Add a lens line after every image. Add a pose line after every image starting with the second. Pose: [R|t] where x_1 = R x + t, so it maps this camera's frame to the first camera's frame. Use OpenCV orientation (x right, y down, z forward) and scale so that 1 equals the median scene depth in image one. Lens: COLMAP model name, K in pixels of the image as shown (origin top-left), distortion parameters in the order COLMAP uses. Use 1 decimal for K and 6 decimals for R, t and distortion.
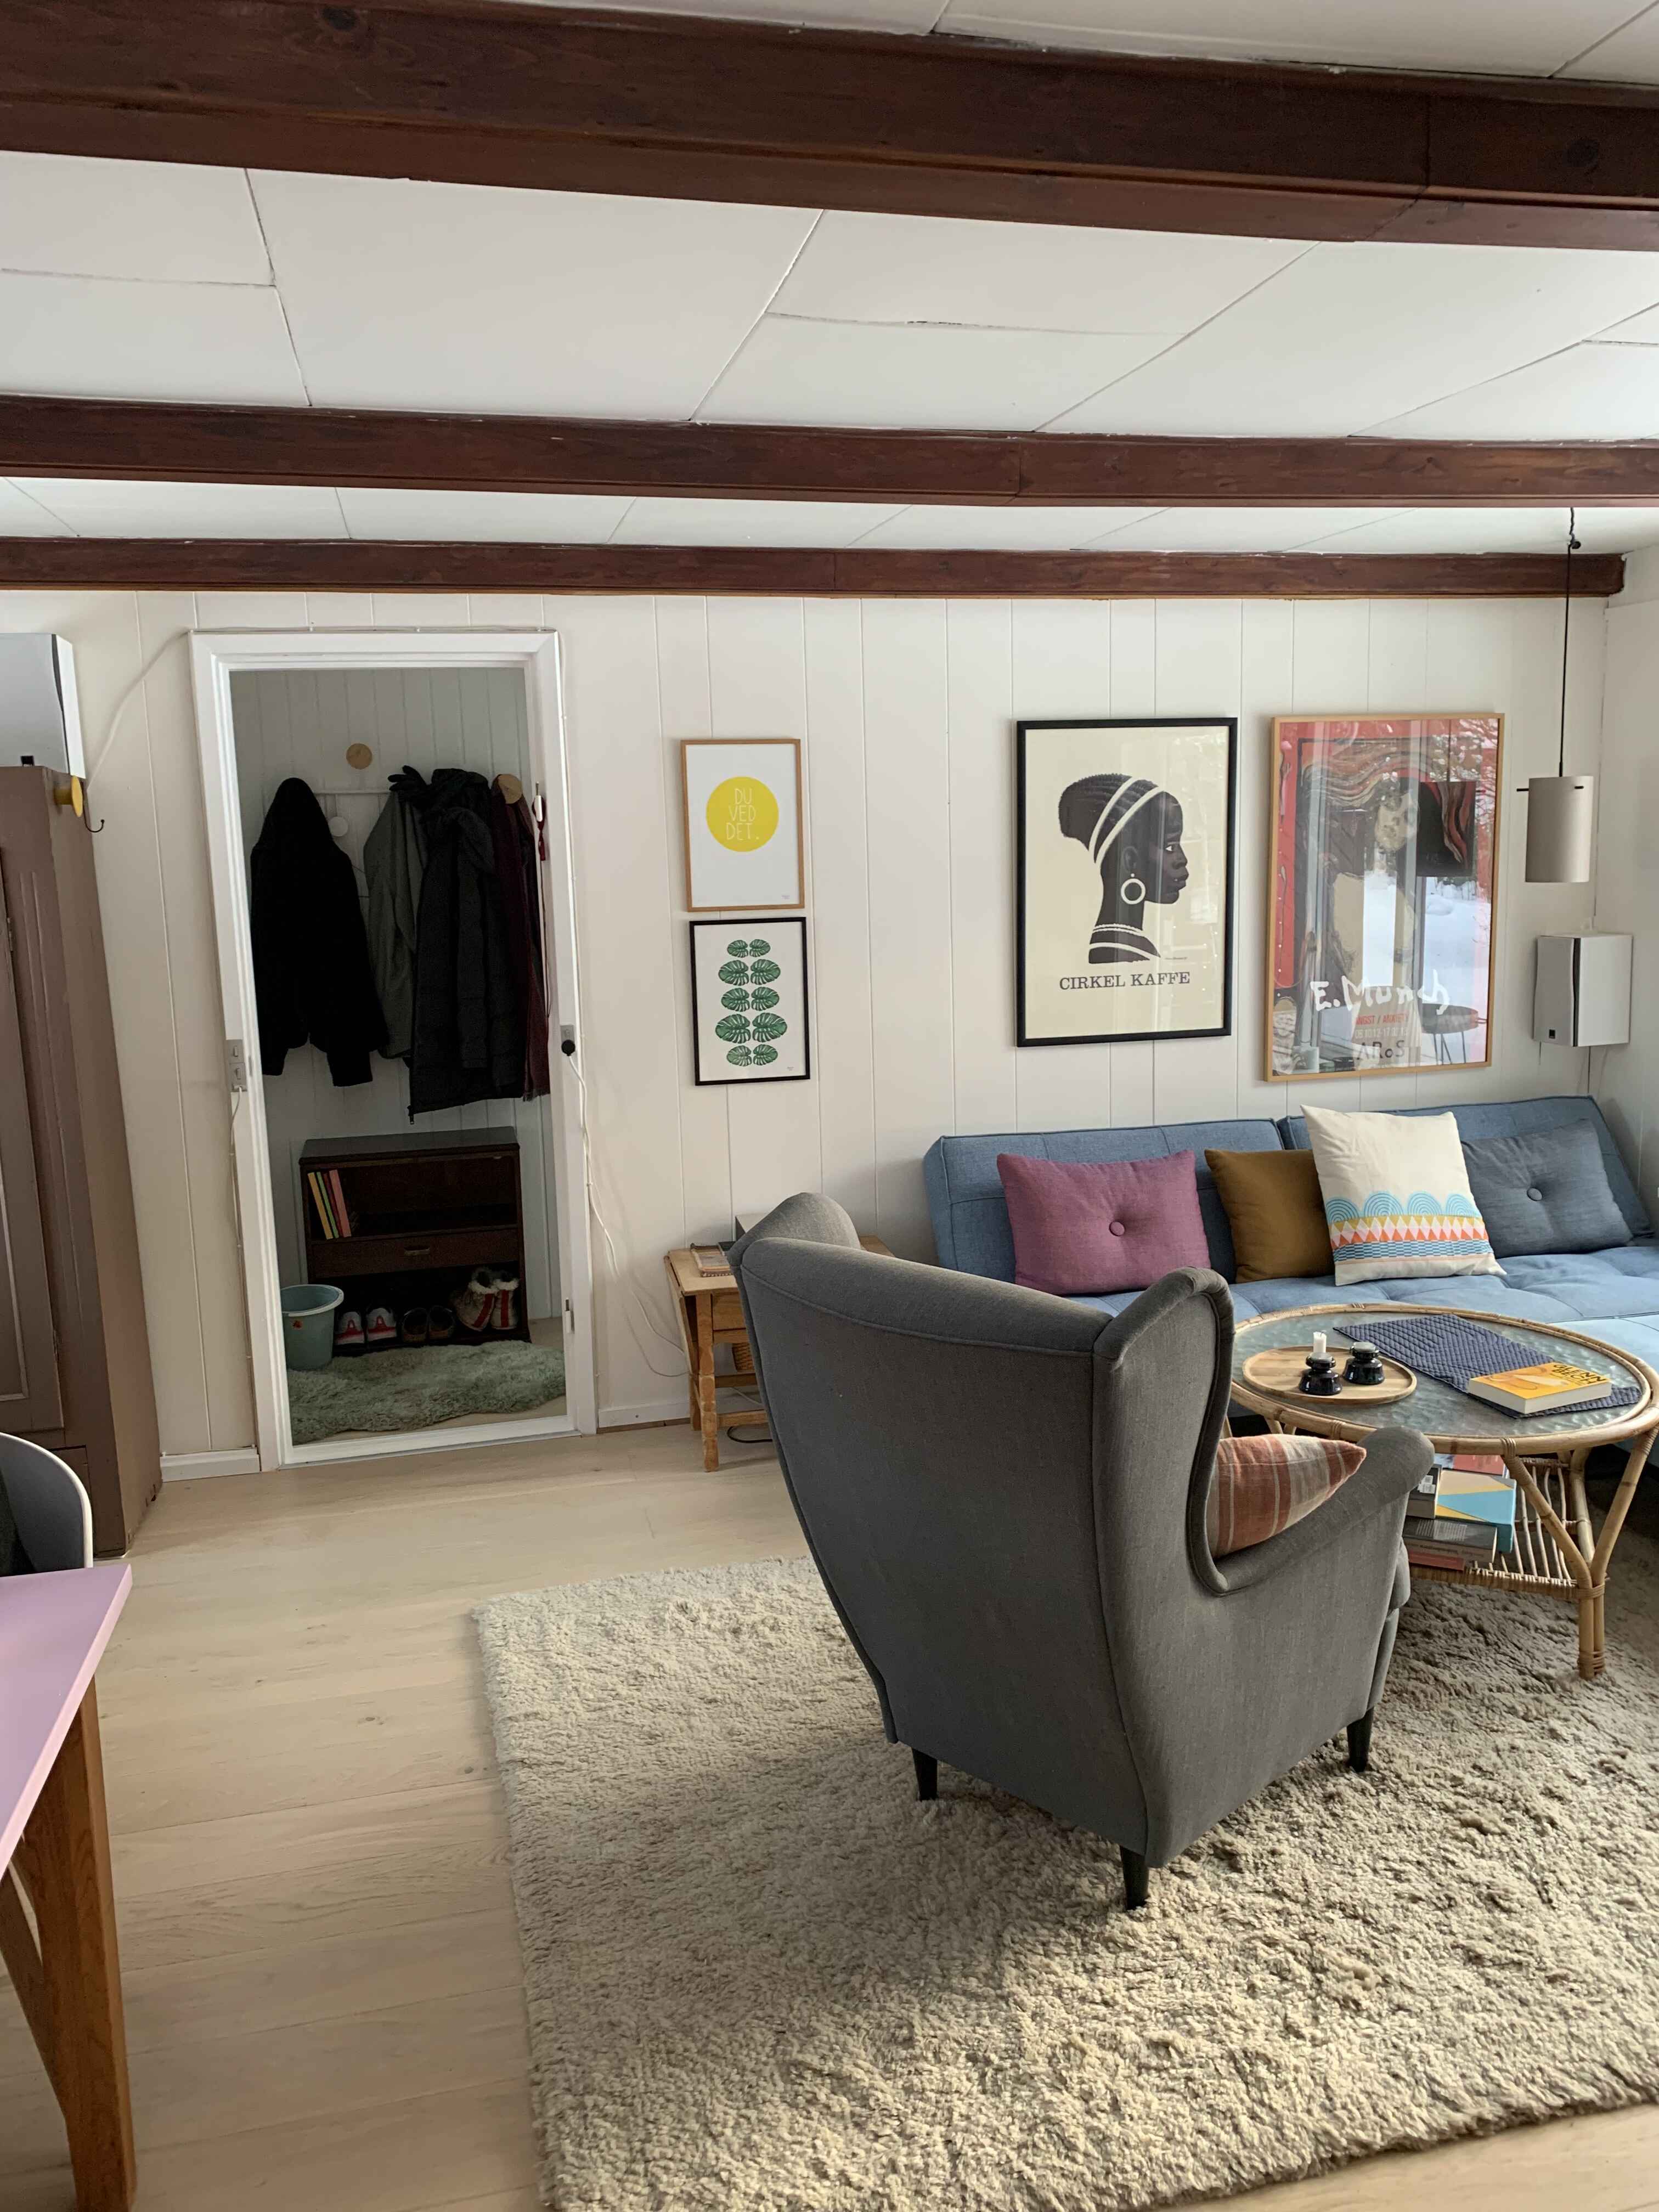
lens RADIAL K [[1709.6, 0, 783.3], [0, 1709.6, 1117.2], [0, 0, 1]] dist [0.113035, -0.221429]
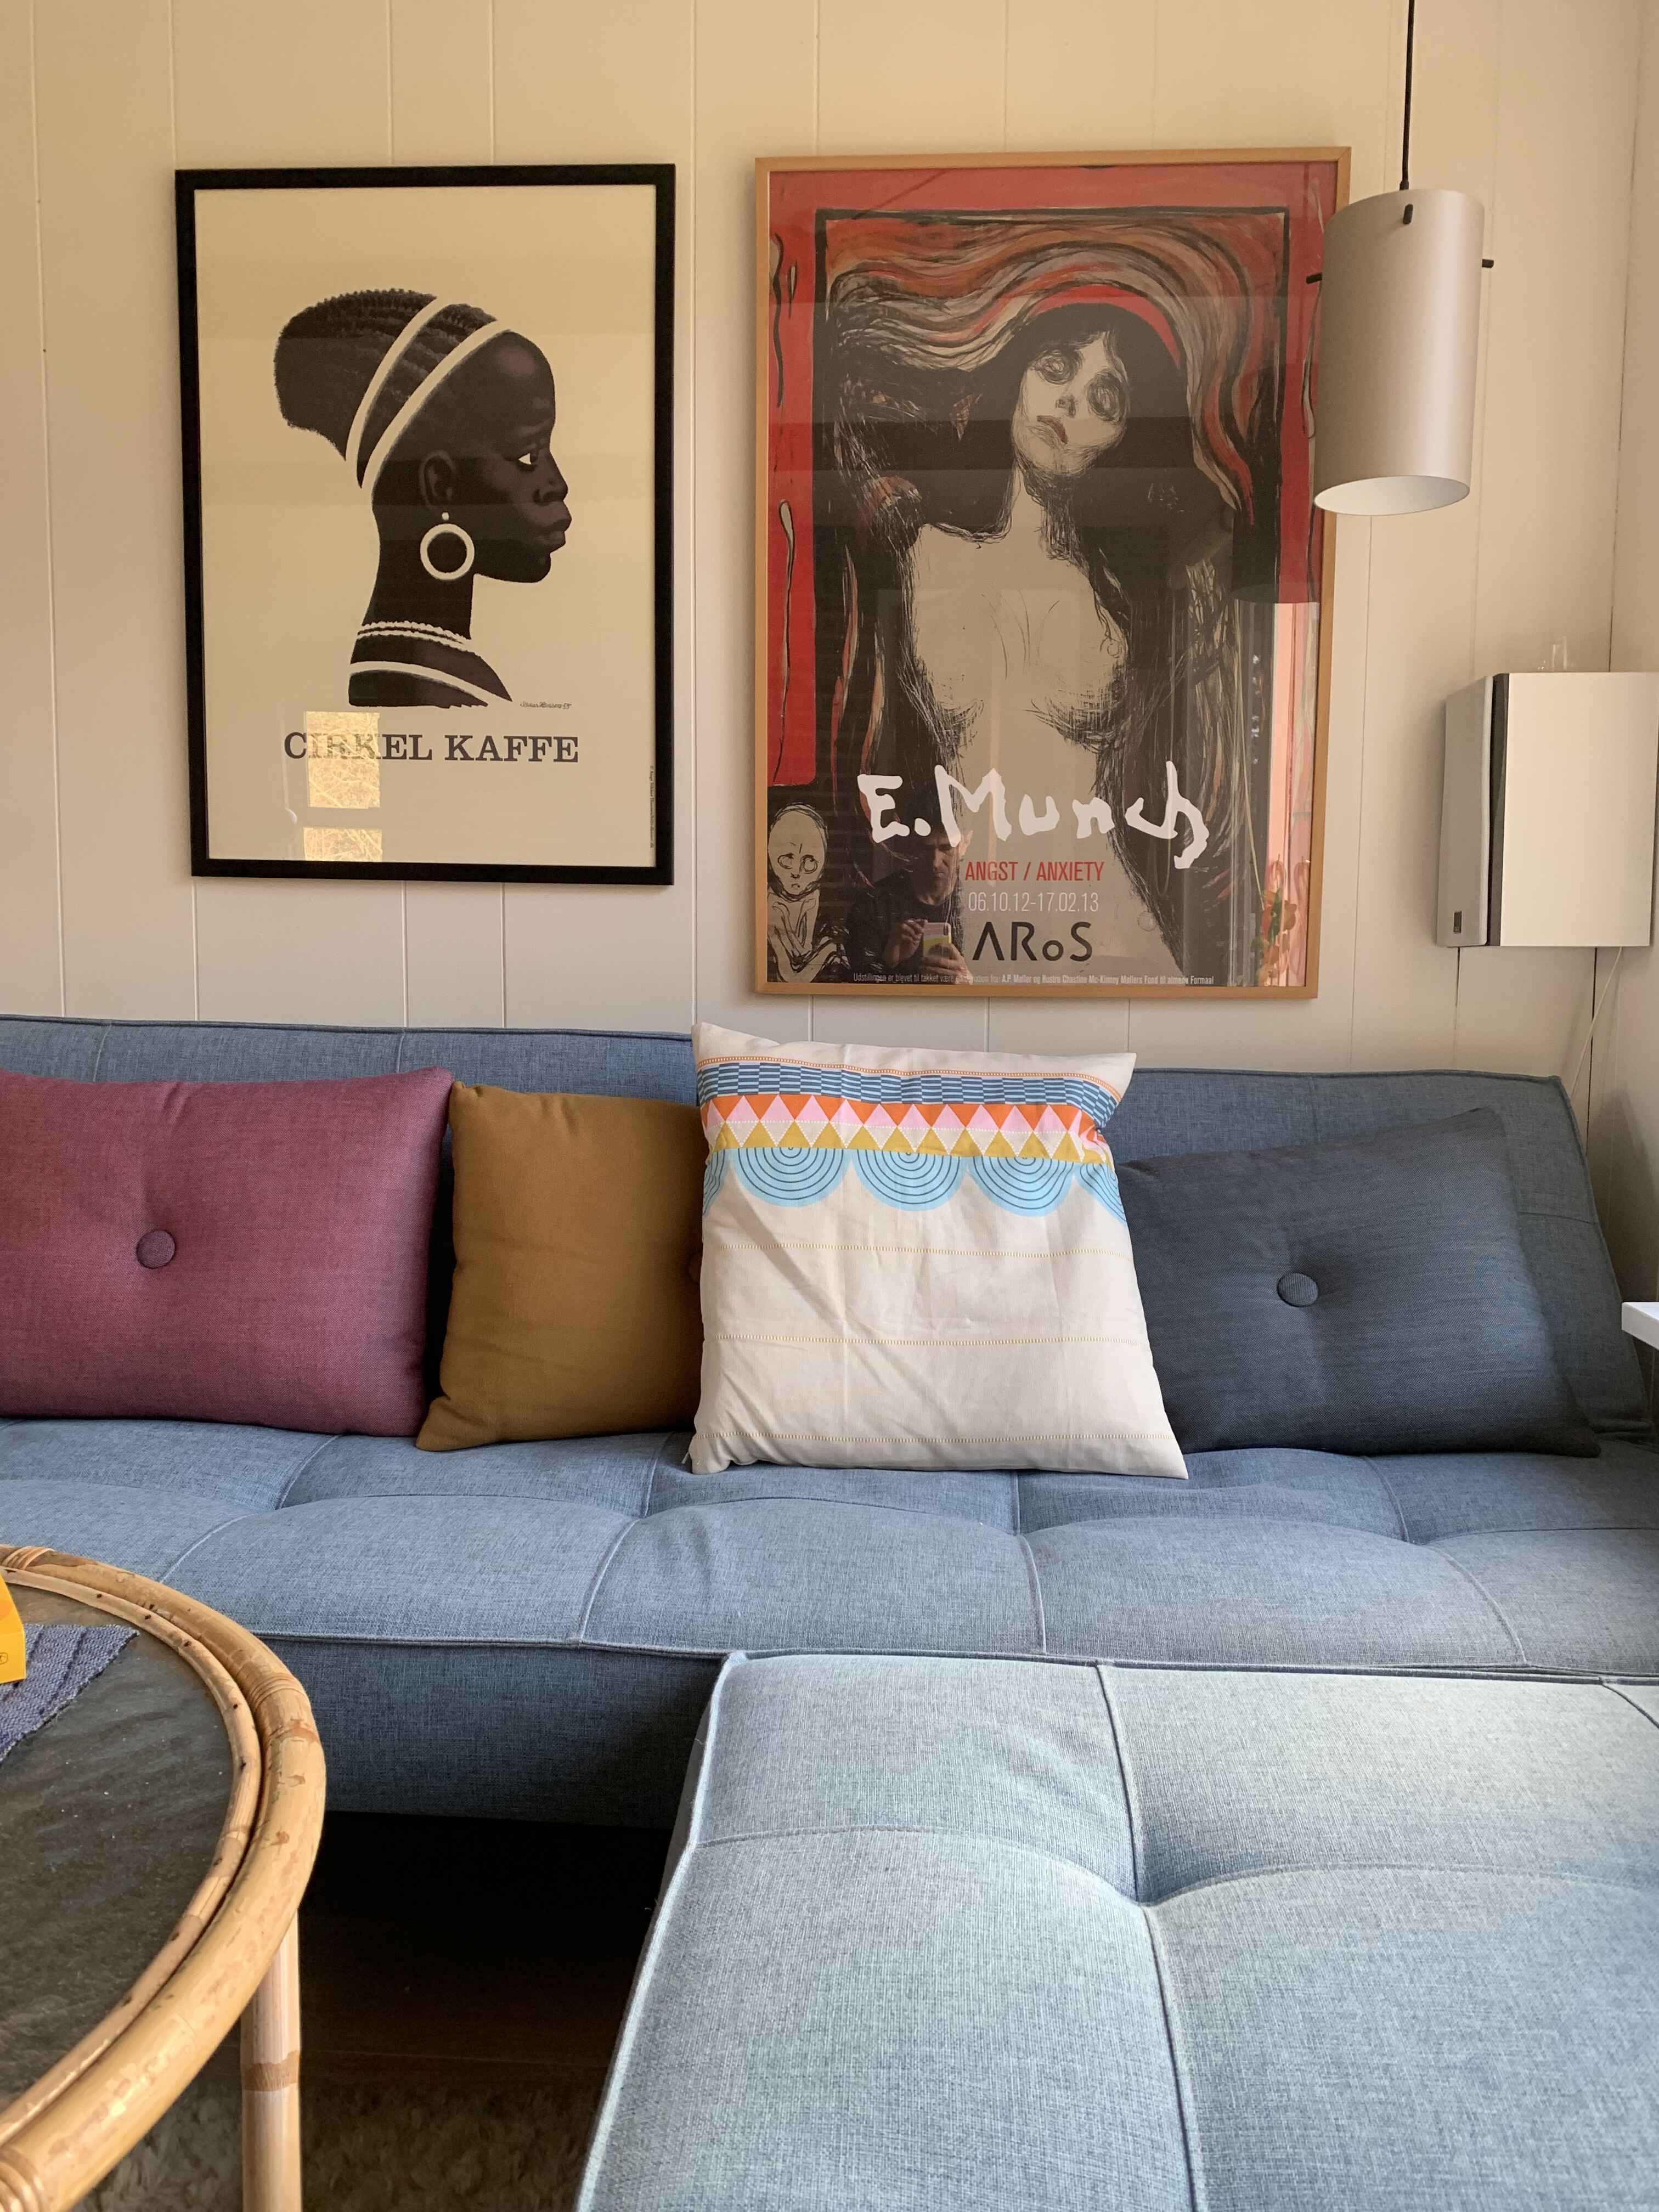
lens RADIAL K [[1699.2, 0, 829.5], [0, 1699.2, 1106.0], [0, 0, 1]] dist [0.096692, -0.159779]
pose [[0.959651, 0.063841, -0.273852, 0.441386], [-0.088314, 0.993036, -0.077977, 0.043352], [0.266966, 0.099015, 0.958606, 0.606930]]
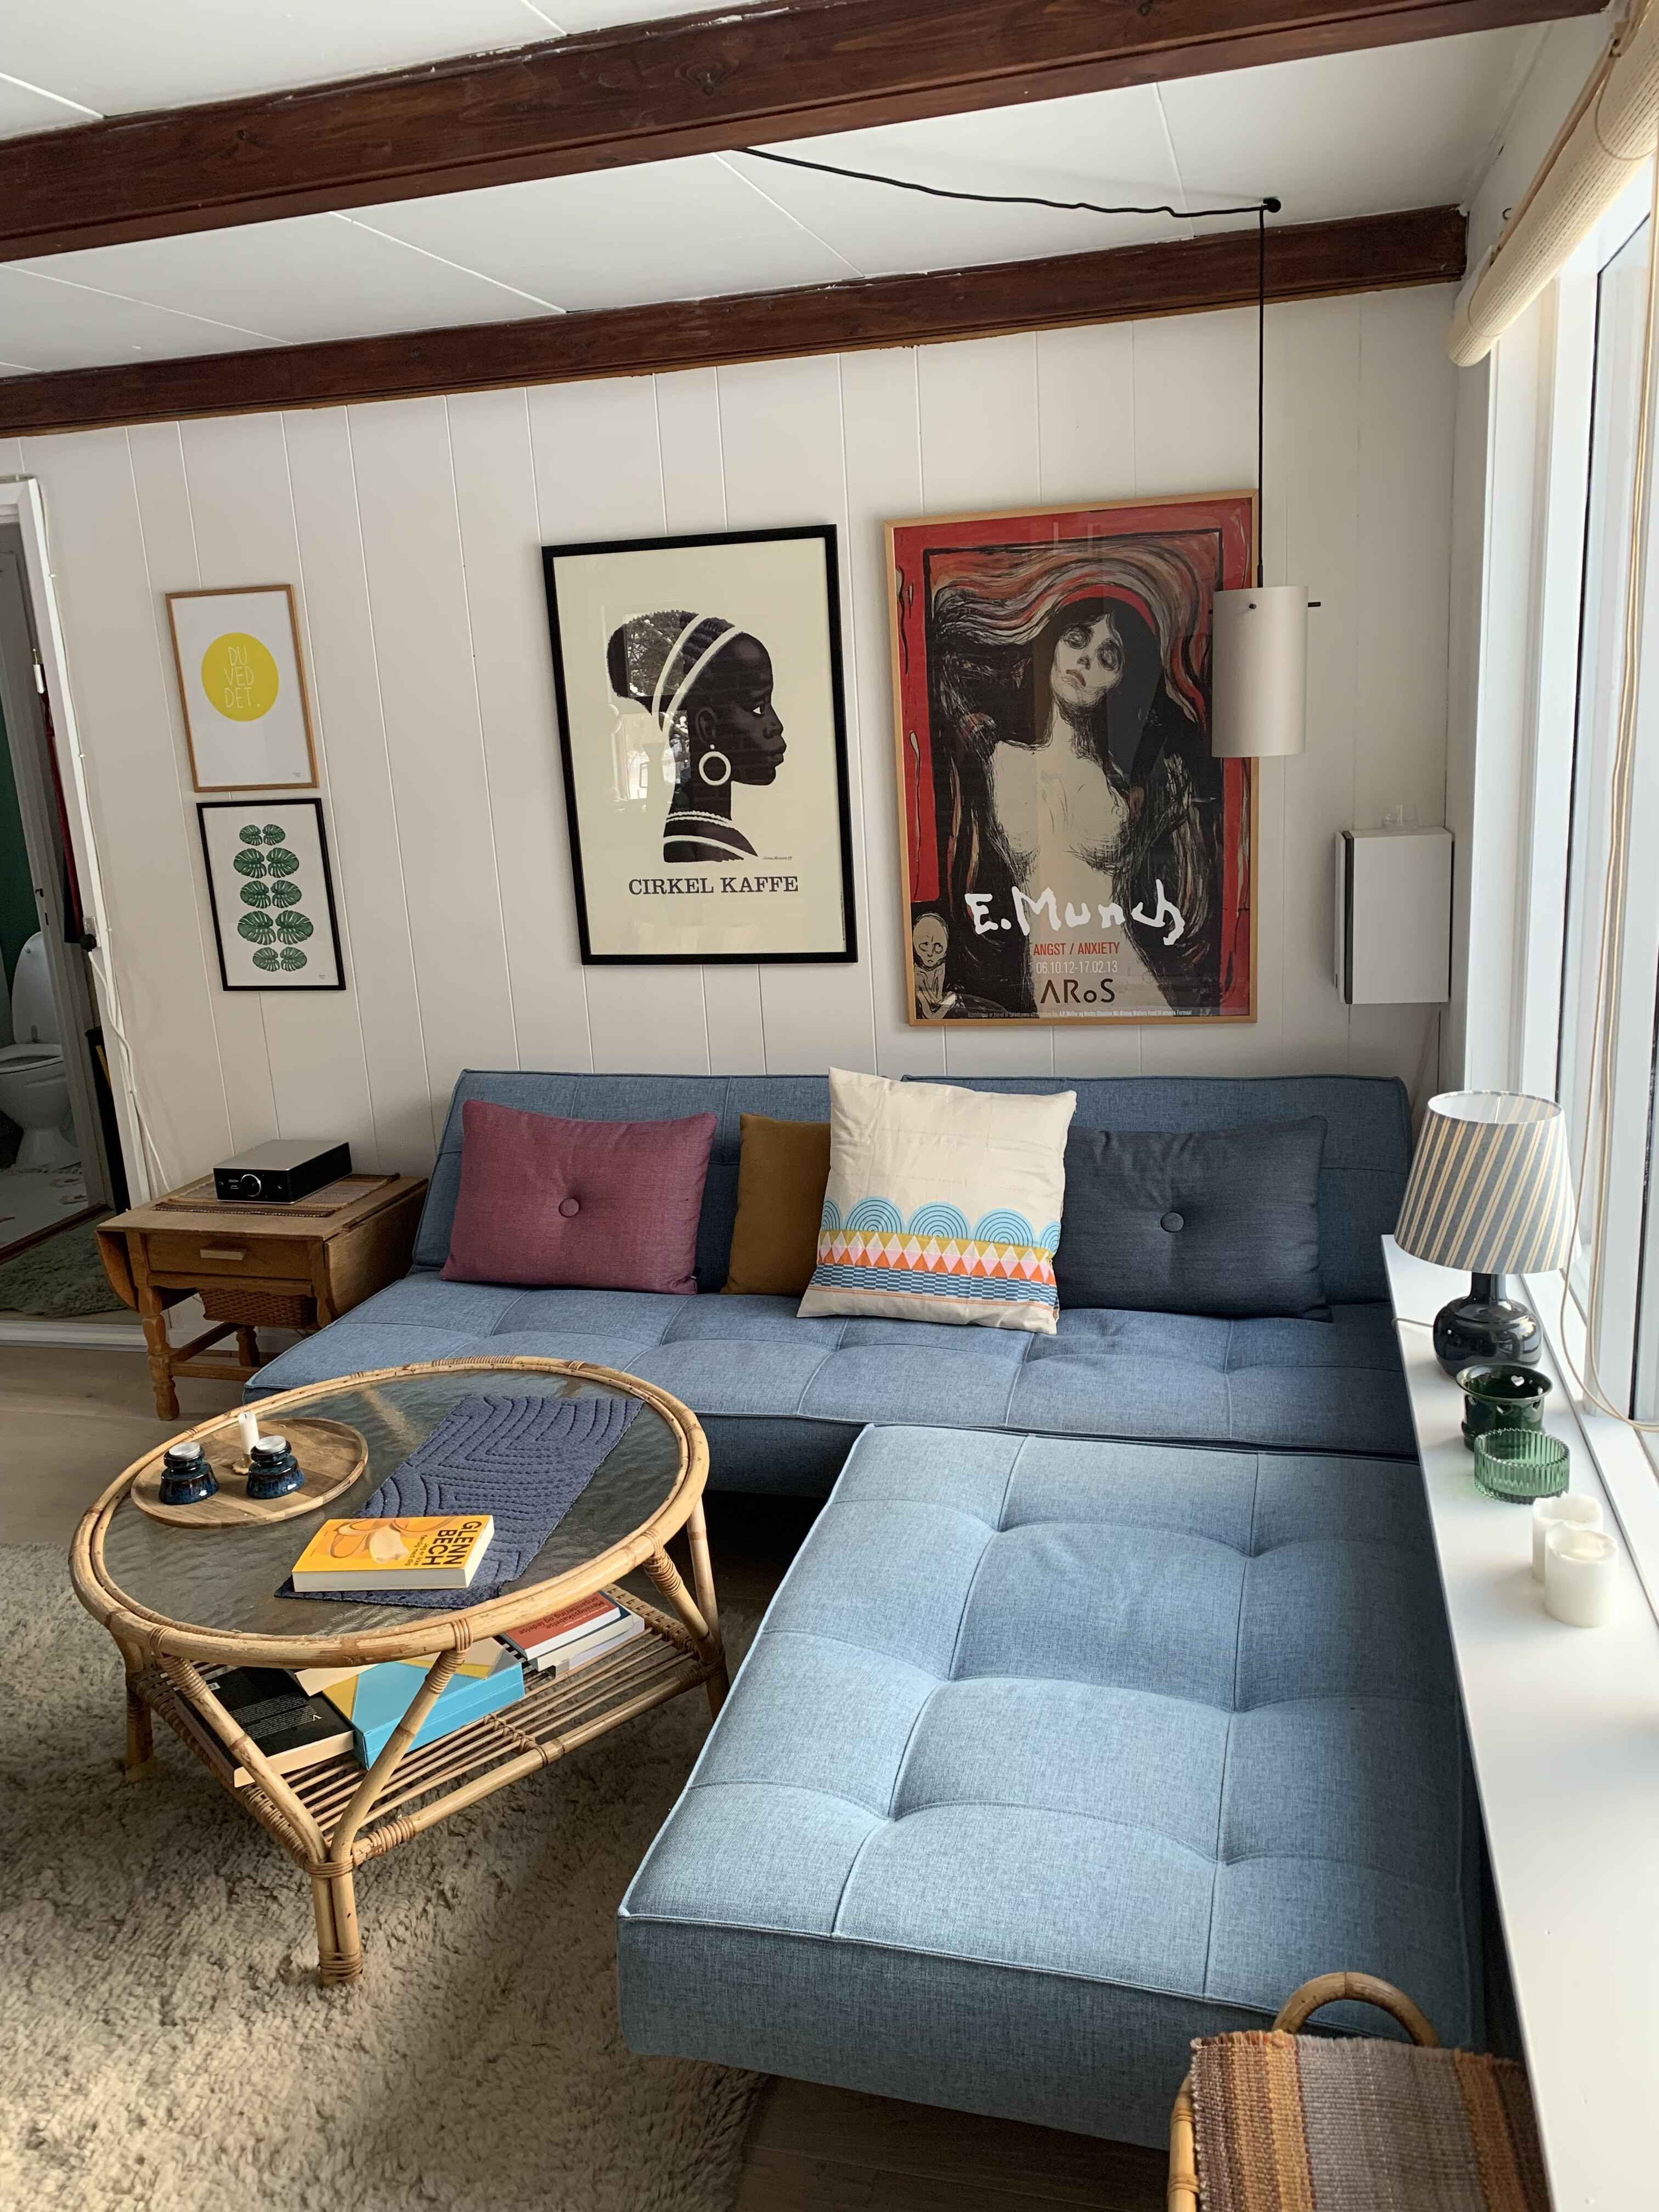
lens RADIAL K [[1709.6, 0, 783.3], [0, 1709.6, 1117.2], [0, 0, 1]] dist [0.113035, -0.221429]
pose [[0.881721, 0.094486, -0.462213, 0.604119], [-0.045580, 0.992217, 0.115881, -0.067780], [0.469565, -0.081107, 0.879165, 0.332918]]
